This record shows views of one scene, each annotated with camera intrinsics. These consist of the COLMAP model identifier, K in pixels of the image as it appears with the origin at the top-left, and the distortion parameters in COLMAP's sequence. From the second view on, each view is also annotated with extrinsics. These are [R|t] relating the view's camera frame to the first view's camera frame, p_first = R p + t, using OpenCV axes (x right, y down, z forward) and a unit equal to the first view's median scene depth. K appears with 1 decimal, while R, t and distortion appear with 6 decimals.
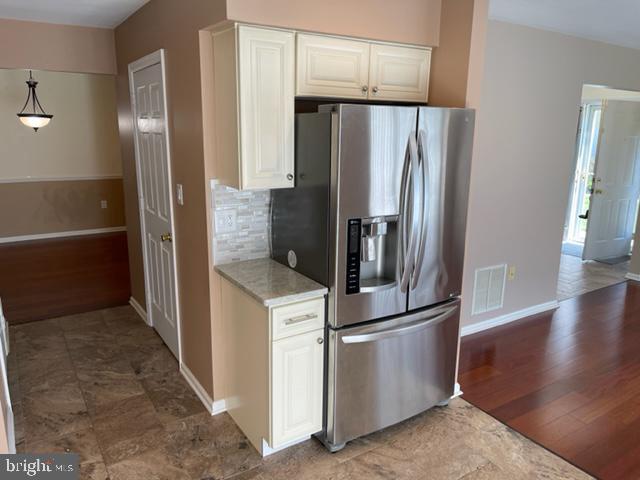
lens RADIAL K [[480.5, 0, 320.0], [0, 480.5, 240.0], [0, 0, 1]] dist [0.082528, -0.119842]
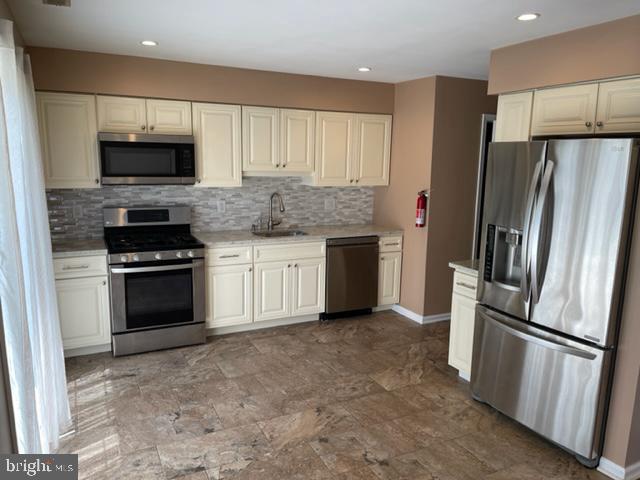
lens RADIAL K [[480.5, 0, 320.0], [0, 480.5, 240.0], [0, 0, 1]] dist [0.082528, -0.119842]
pose [[-0.101882, 0.157910, -0.982183, 1.262489], [-0.242171, 0.953682, 0.178449, -0.110616], [0.964869, 0.256037, -0.058922, 0.537151]]
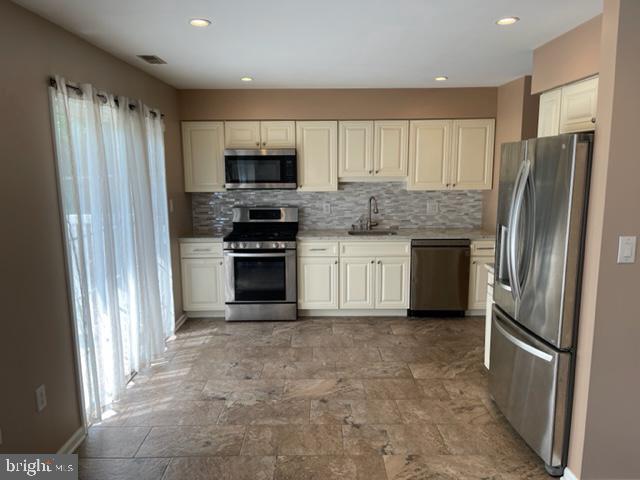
lens RADIAL K [[480.5, 0, 320.0], [0, 480.5, 240.0], [0, 0, 1]] dist [0.082528, -0.119842]
pose [[-0.530903, 0.123976, -0.838315, 1.294641], [-0.187414, 0.947569, 0.258822, -0.225828], [0.826449, 0.294521, -0.479832, 1.074591]]
